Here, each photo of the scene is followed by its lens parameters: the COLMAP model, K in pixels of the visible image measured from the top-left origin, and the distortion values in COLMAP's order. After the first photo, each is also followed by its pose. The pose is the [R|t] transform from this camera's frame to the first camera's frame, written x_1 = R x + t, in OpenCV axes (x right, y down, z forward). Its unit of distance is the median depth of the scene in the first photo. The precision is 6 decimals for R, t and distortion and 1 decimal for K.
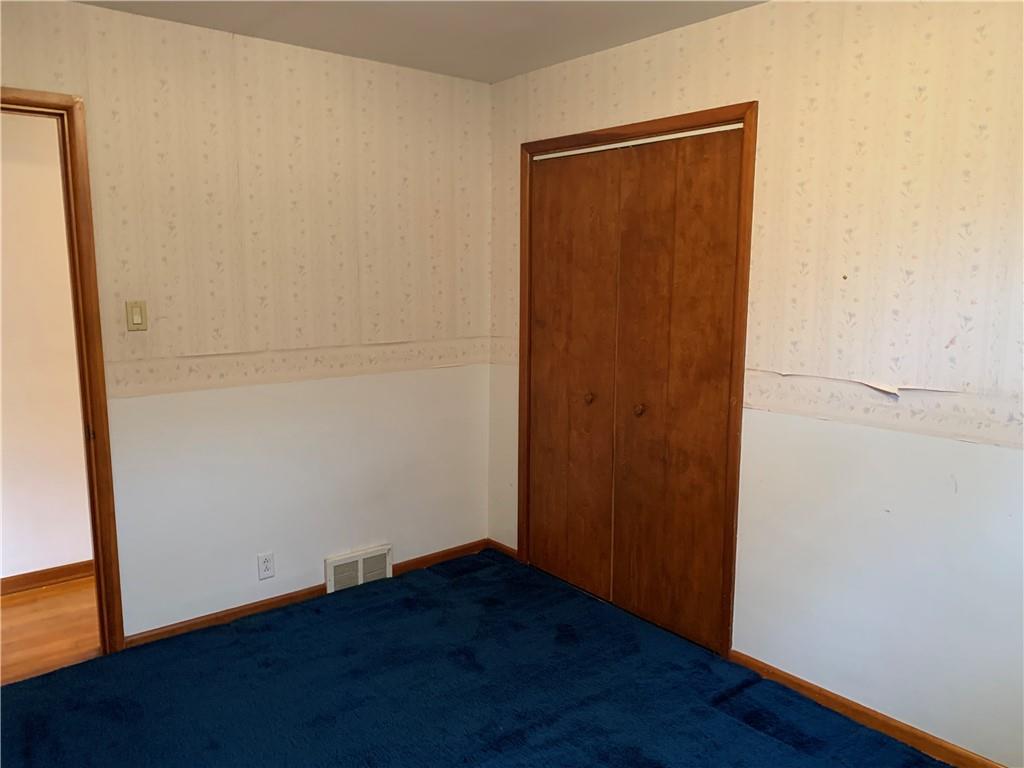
lens RADIAL K [[785.9, 0, 507.6], [0, 785.9, 390.1], [0, 0, 1]] dist [0.053742, -0.089101]
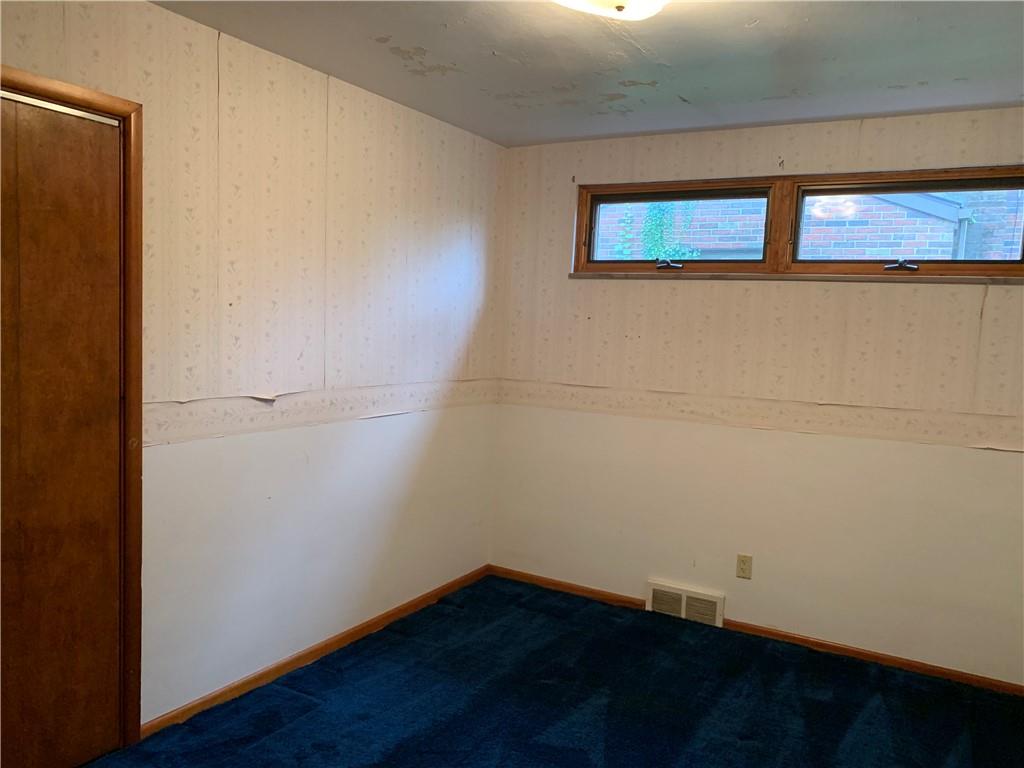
lens RADIAL K [[785.9, 0, 507.6], [0, 785.9, 390.1], [0, 0, 1]] dist [0.053742, -0.089101]
pose [[-0.330338, -0.102896, 0.938237, -0.666109], [0.093636, 0.985564, 0.141054, -0.128711], [-0.939207, 0.134448, -0.315934, 0.895323]]
